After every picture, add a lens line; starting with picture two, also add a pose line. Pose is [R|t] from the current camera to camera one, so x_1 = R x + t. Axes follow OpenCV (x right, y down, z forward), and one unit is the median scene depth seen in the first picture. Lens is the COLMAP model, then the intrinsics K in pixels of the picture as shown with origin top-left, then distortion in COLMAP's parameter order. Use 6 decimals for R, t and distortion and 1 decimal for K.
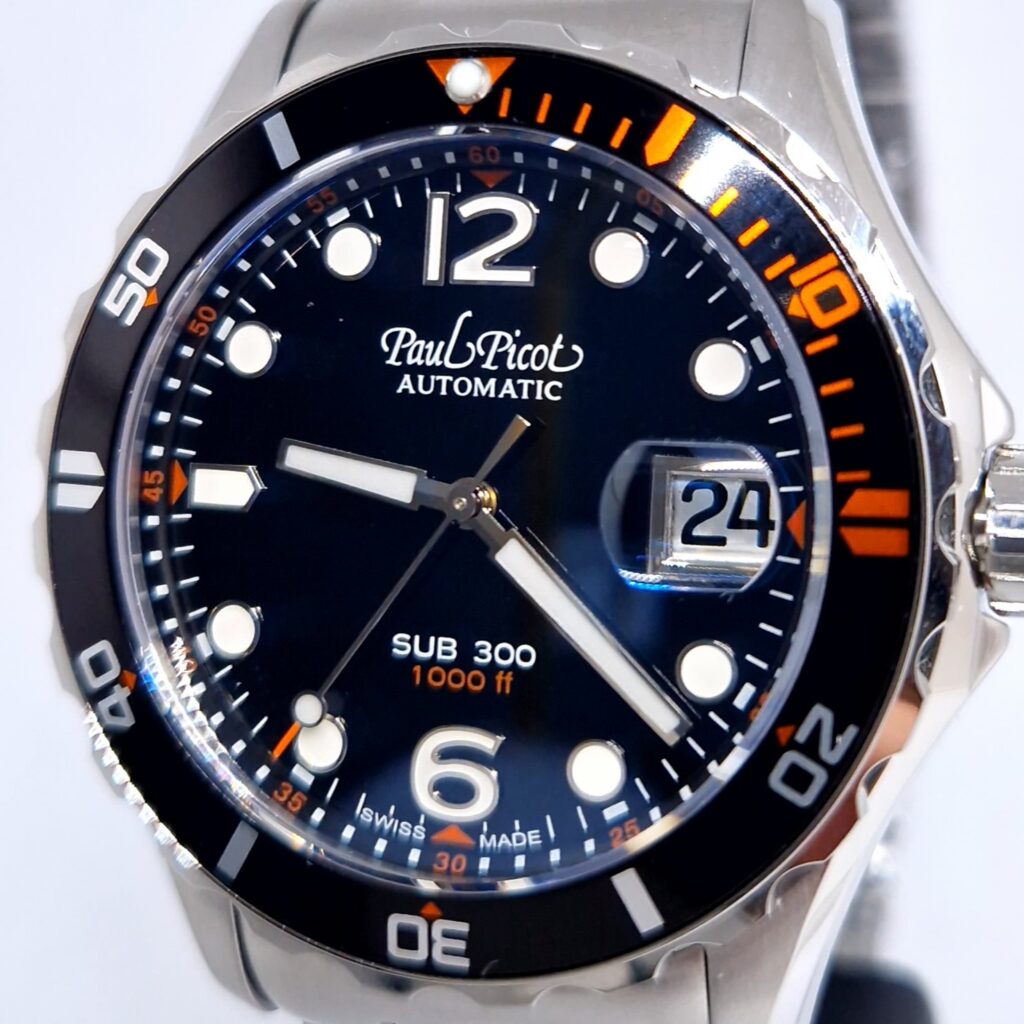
lens RADIAL K [[1930.0, 0, 513.3], [0, 1930.0, 260.6], [0, 0, 1]] dist [0.030058, -0.282738]
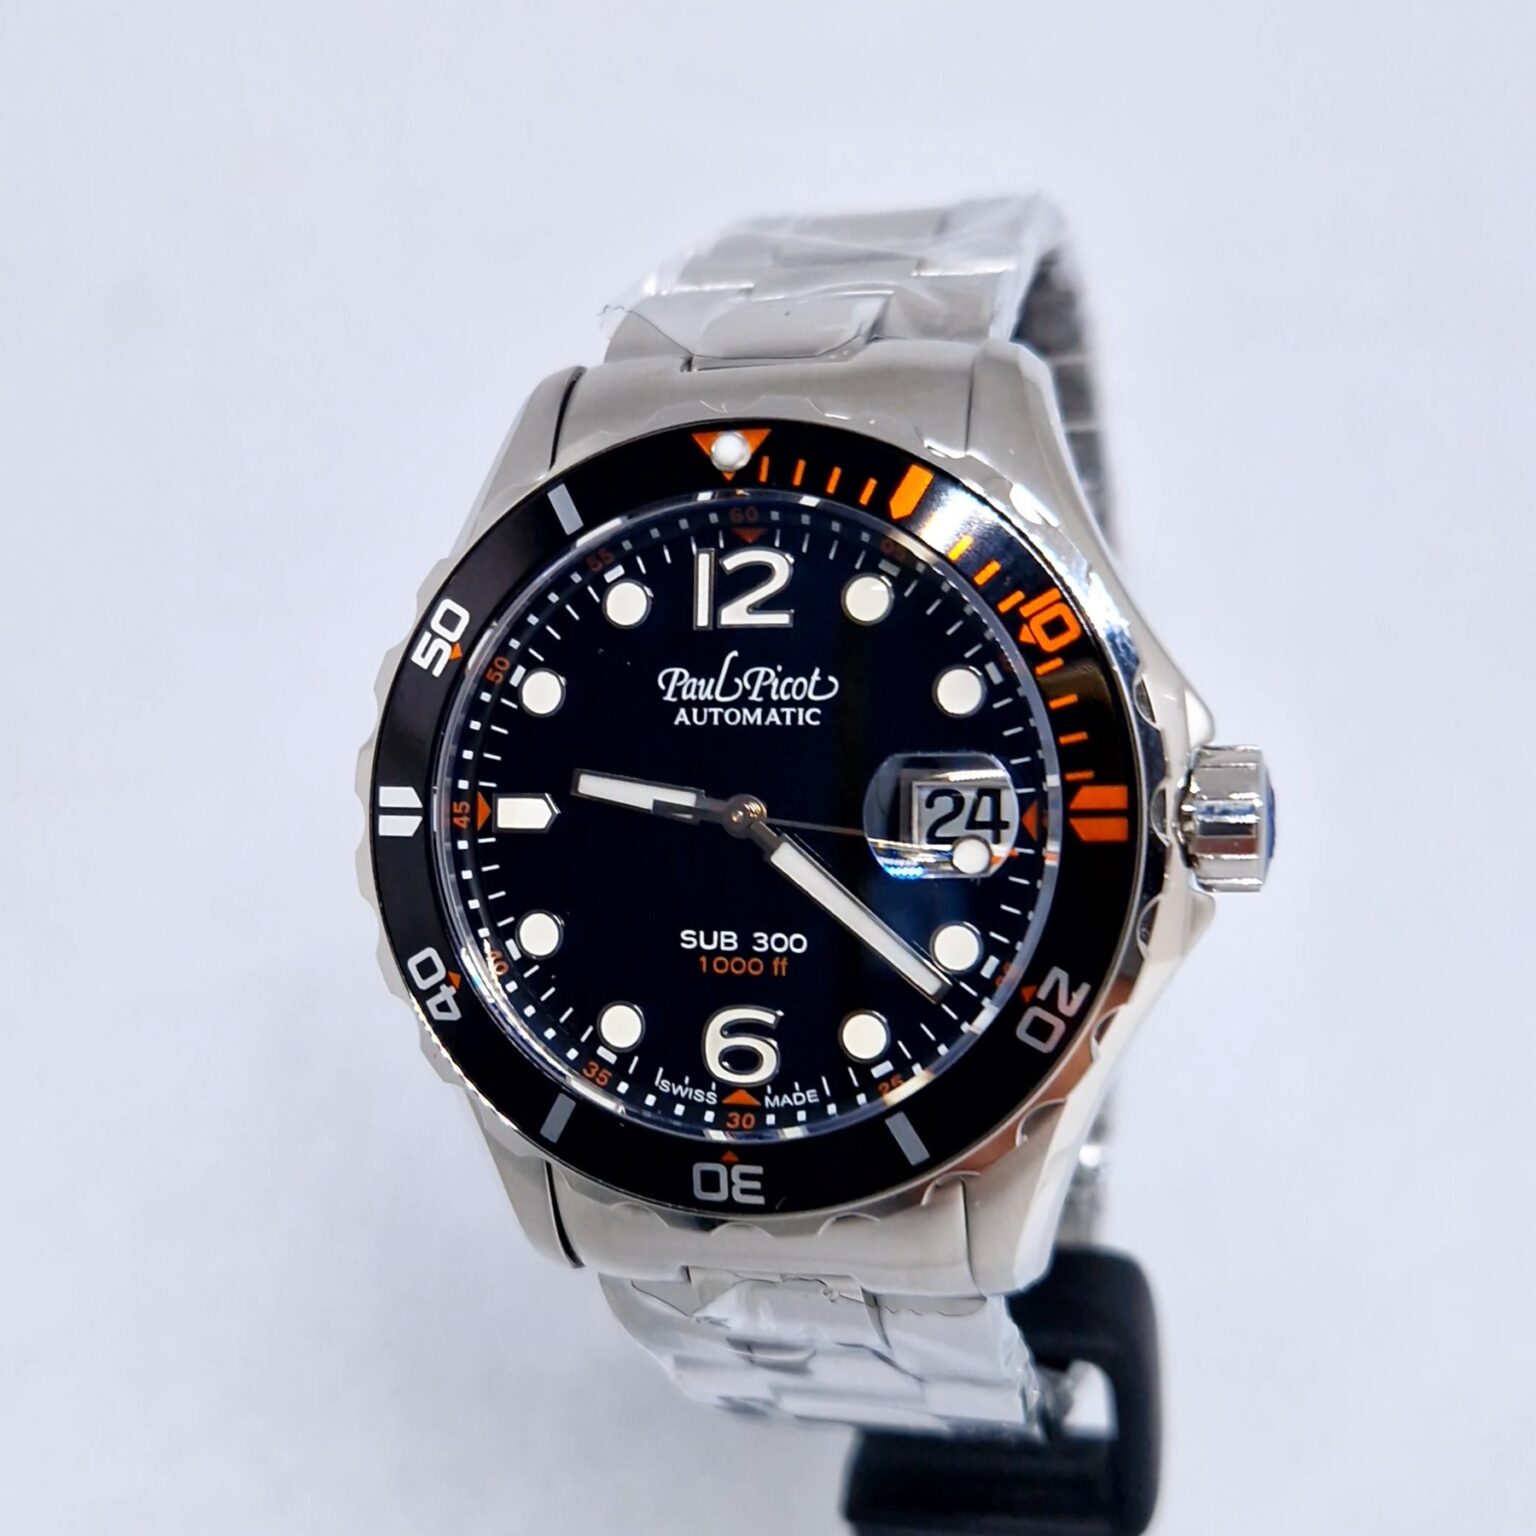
lens RADIAL K [[2183.0, 0, 578.1], [0, 2183.0, 744.6], [0, 0, 1]] dist [0.038154, -0.085325]
pose [[0.999026, -0.039771, -0.019132, -0.095594], [0.040852, 0.997367, 0.059914, -0.000124], [0.016698, -0.060637, 0.998020, -0.312118]]
